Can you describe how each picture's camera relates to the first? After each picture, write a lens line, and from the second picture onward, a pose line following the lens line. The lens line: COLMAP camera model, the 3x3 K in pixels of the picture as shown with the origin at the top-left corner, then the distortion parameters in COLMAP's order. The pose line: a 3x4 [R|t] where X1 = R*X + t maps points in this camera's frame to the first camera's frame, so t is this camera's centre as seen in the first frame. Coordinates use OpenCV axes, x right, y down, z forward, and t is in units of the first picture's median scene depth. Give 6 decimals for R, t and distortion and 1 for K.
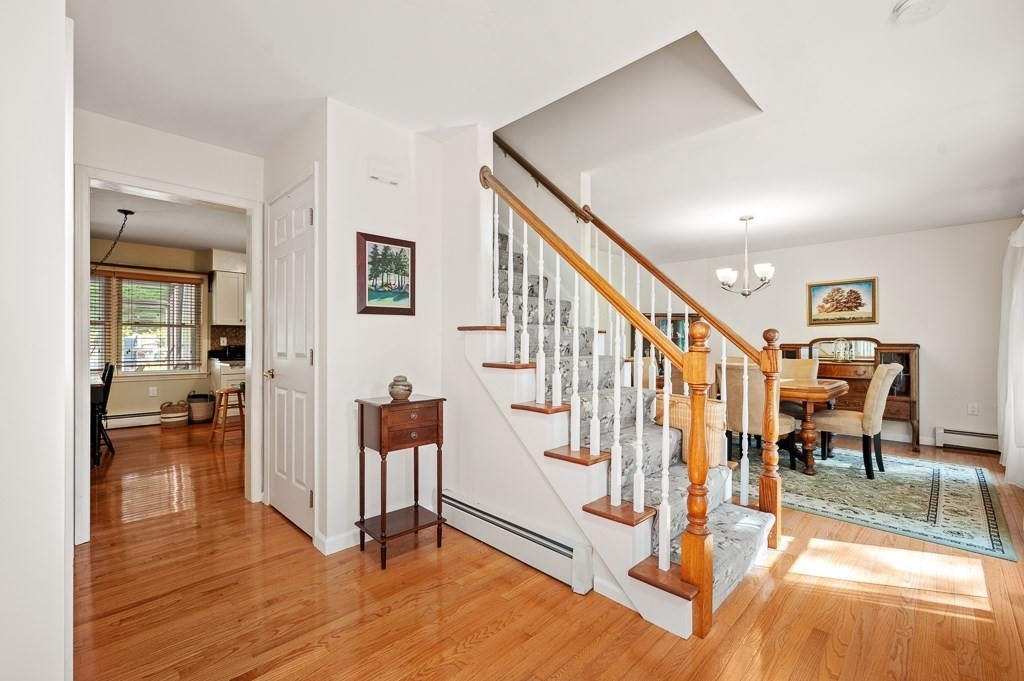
lens RADIAL K [[429.0, 0, 507.4], [0, 429.0, 342.6], [0, 0, 1]] dist [0.001253, -0.000207]
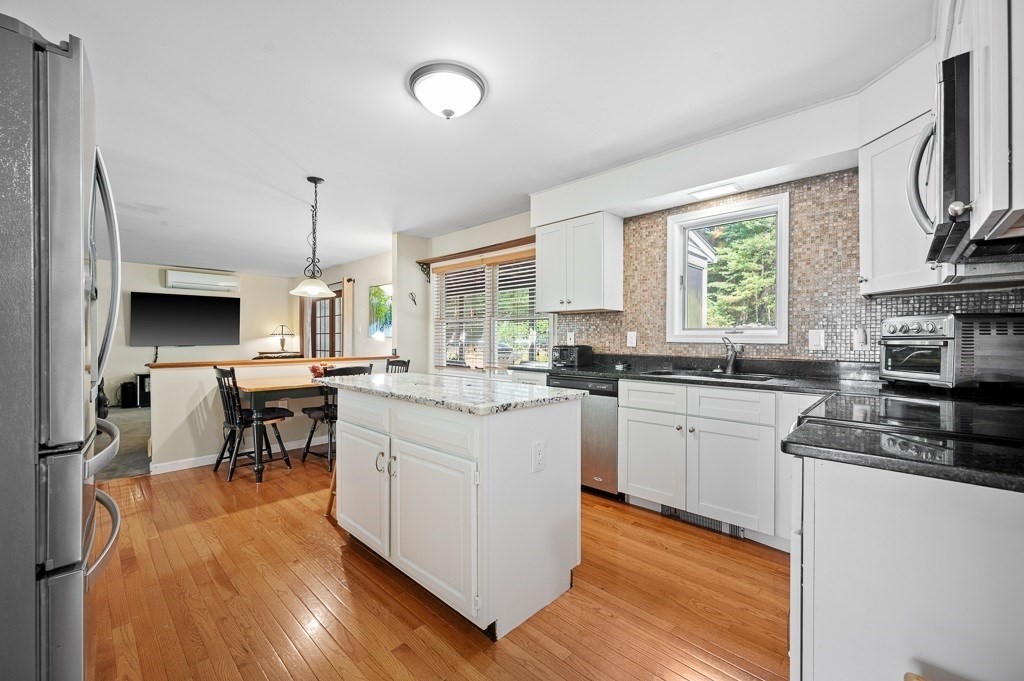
lens RADIAL K [[411.5, 0, 511.5], [0, 411.5, 341.2], [0, 0, 1]] dist [0.000979, 0.000240]
pose [[0.016691, 0.005512, -0.999845, -0.078218], [-0.001927, 0.999983, 0.005480, -0.002015], [0.999859, 0.001836, 0.016702, 1.092420]]
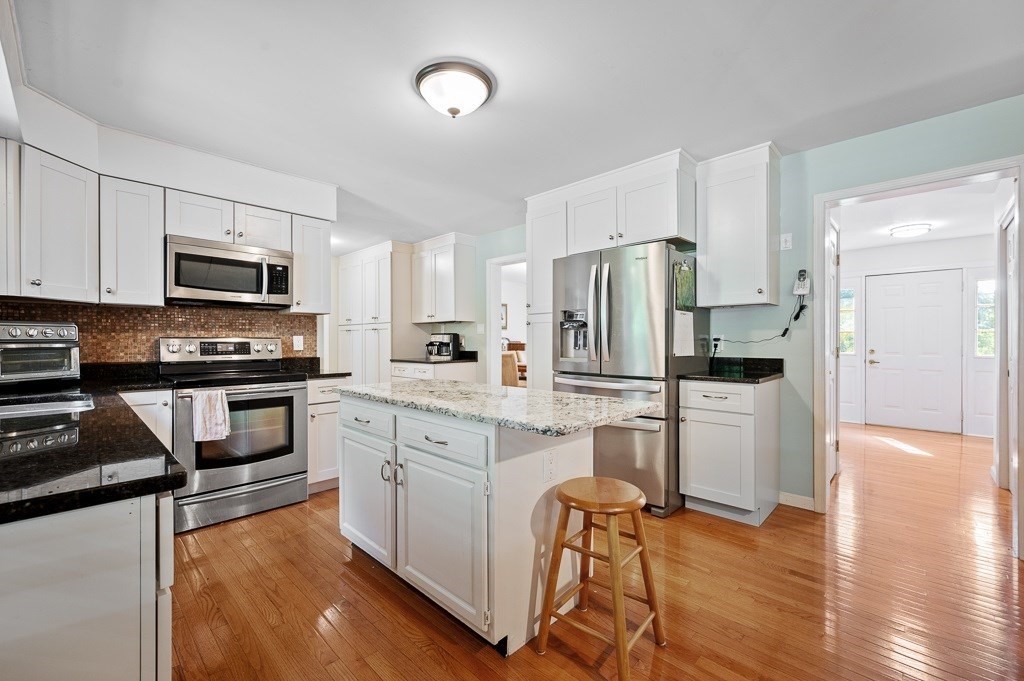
lens RADIAL K [[429.0, 0, 509.5], [0, 429.0, 341.5], [0, 0, 1]] dist [0.001253, -0.000207]
pose [[-0.012126, -0.003338, 0.999921, -0.889192], [0.003814, 0.999987, 0.003385, -0.003266], [-0.999919, 0.003855, -0.012113, 0.988414]]
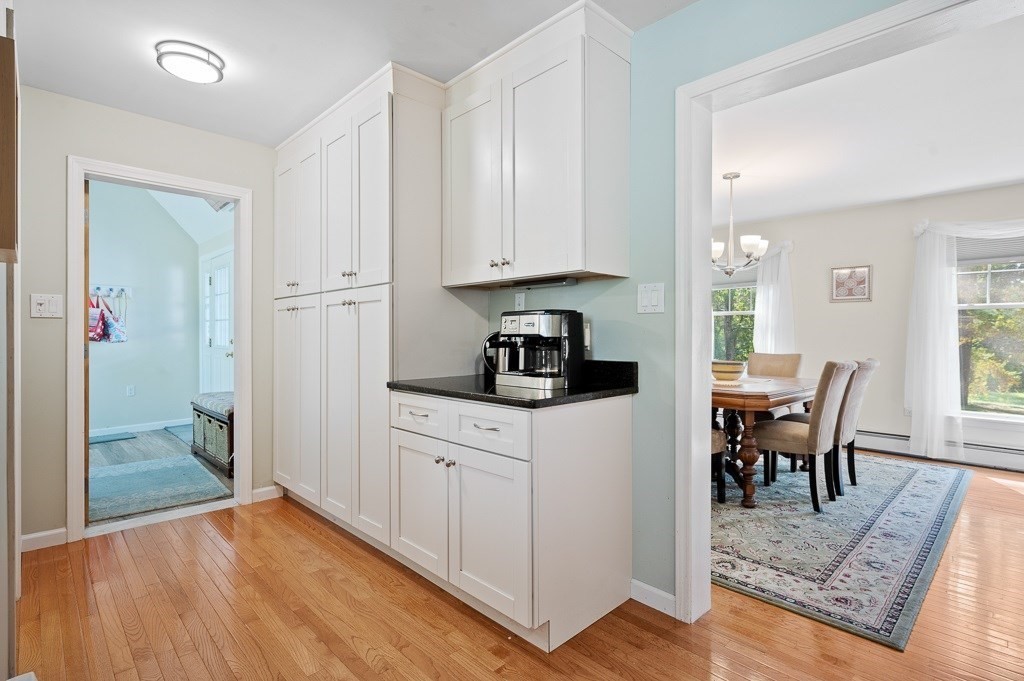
lens RADIAL K [[496.2, 0, 503.8], [0, 496.2, 337.8], [0, 0, 1]] dist [0.004852, -0.000057]
pose [[0.027302, -0.005351, 0.999613, -0.295315], [0.000330, 0.999986, 0.005344, 0.000447], [-0.999627, 0.000184, 0.027303, 1.146750]]
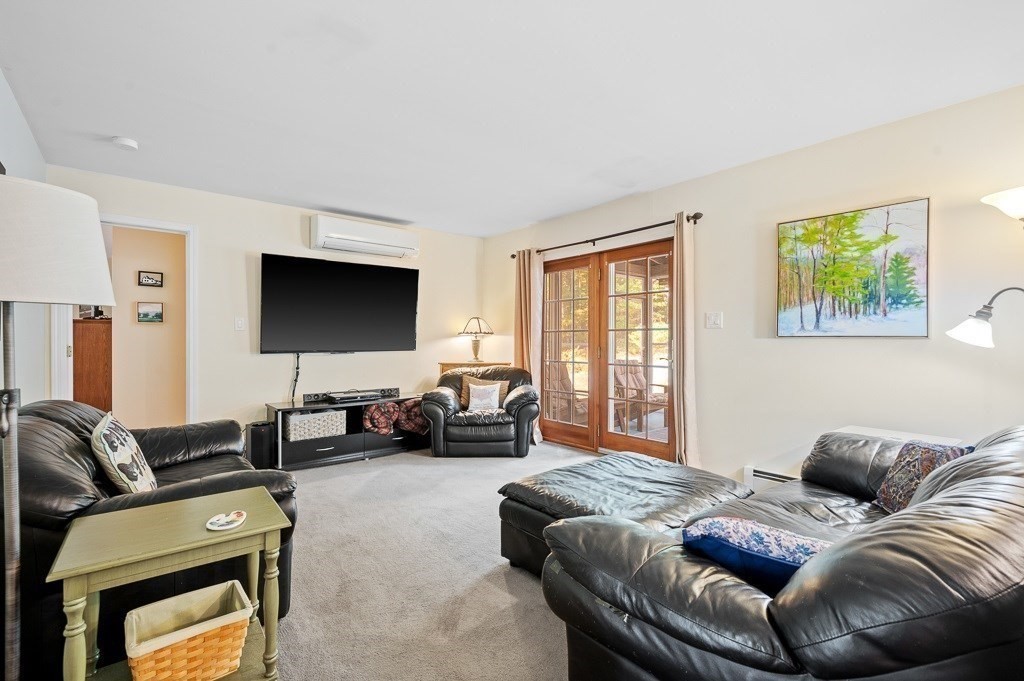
lens RADIAL K [[457.3, 0, 512.5], [0, 457.3, 342.4], [0, 0, 1]] dist [0.005489, -0.001630]
pose [[-0.092555, 0.005402, -0.995693, -0.666004], [-0.002002, 0.999982, 0.005611, -0.001980], [0.995706, 0.002513, -0.092542, 0.408323]]
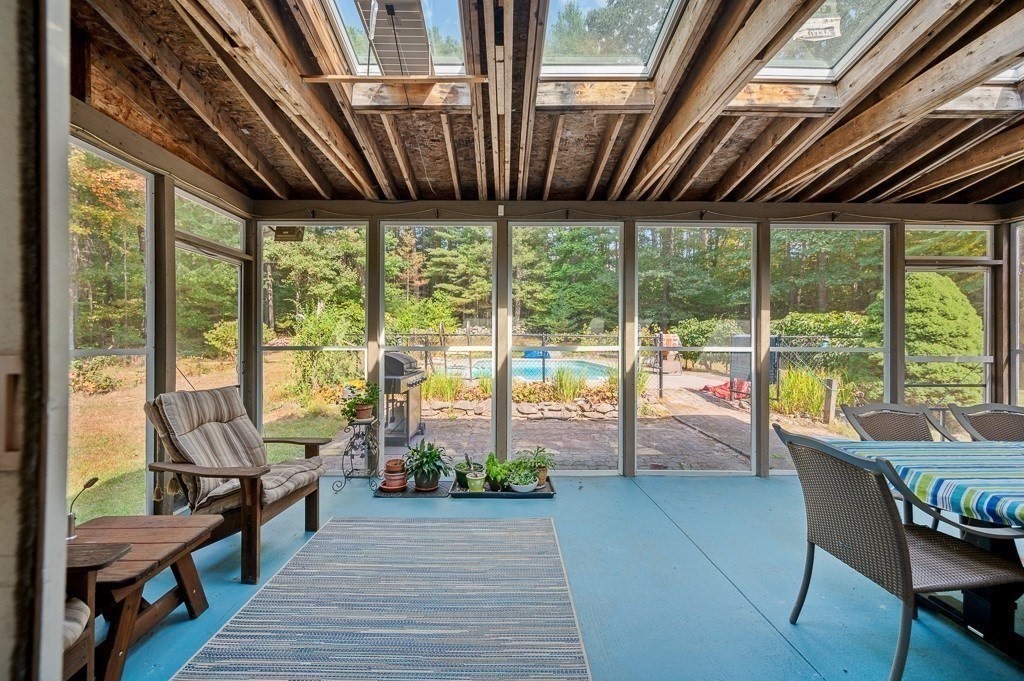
lens RADIAL K [[411.5, 0, 508.0], [0, 411.5, 341.2], [0, 0, 1]] dist [0.000979, 0.000240]
pose [[0.710652, 0.004447, -0.703530, -1.438082], [-0.007856, 0.999968, -0.001614, -0.000109], [0.703500, 0.006674, 0.710664, 0.521813]]
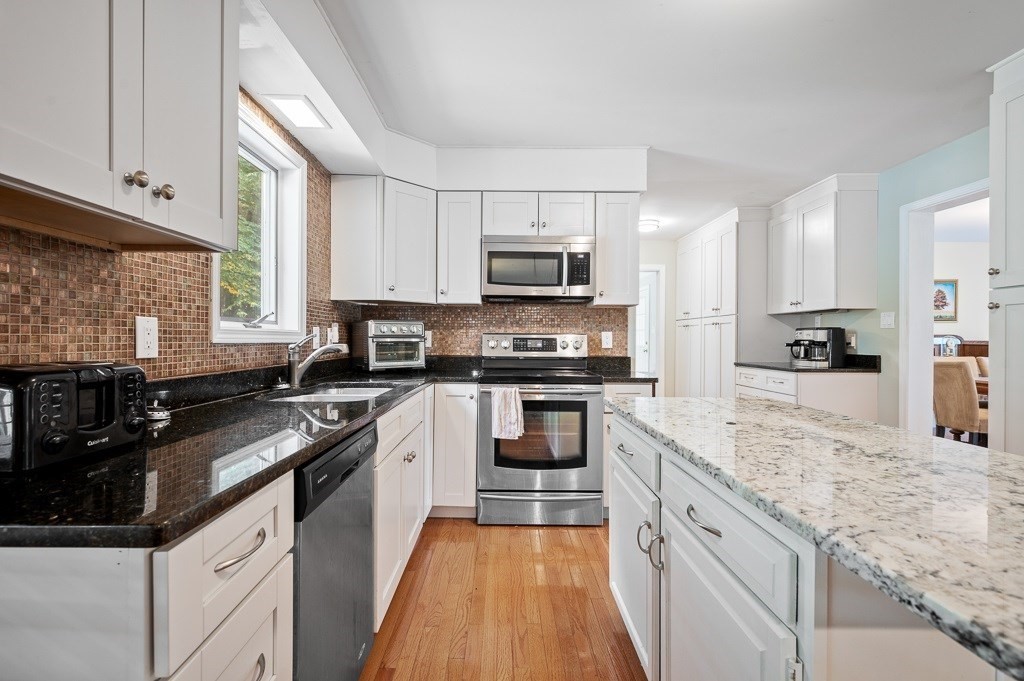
lens RADIAL K [[457.3, 0, 501.2], [0, 457.3, 338.7], [0, 0, 1]] dist [0.005489, -0.001630]
pose [[0.709764, 0.000488, 0.704440, -0.756652], [-0.002094, 0.999997, 0.001418, -0.002035], [-0.704437, -0.002482, 0.709762, 0.966044]]
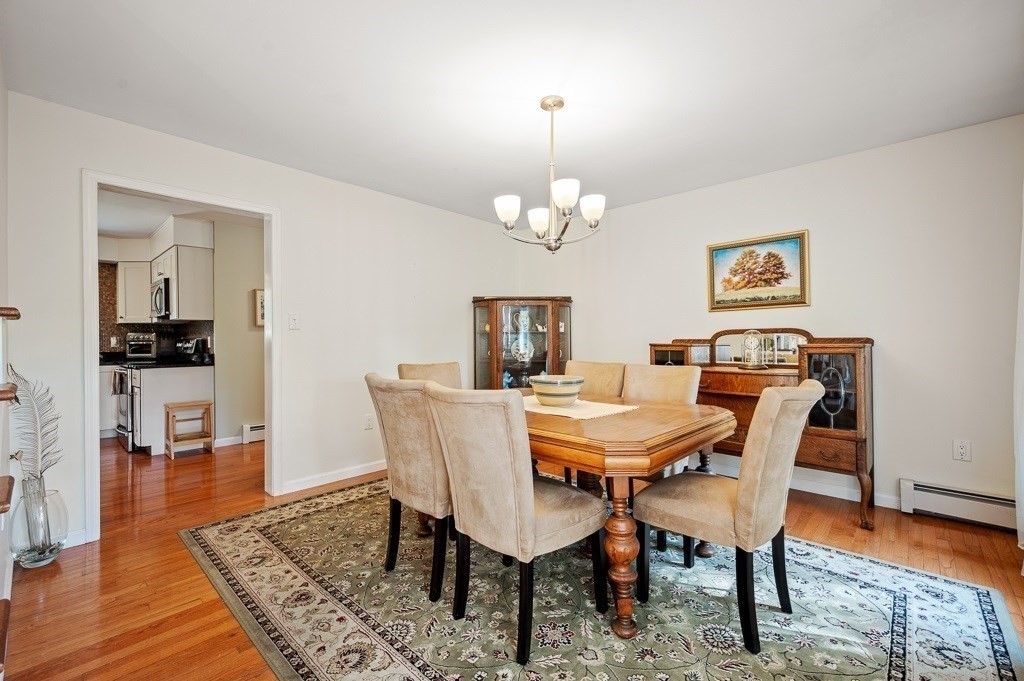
lens RADIAL K [[429.0, 0, 510.4], [0, 429.0, 340.1], [0, 0, 1]] dist [0.001253, -0.000207]
pose [[0.999091, -0.007667, 0.041923, 0.399236], [0.007769, 0.999967, -0.002257, 0.003280], [-0.041904, 0.002580, 0.999118, 0.393662]]
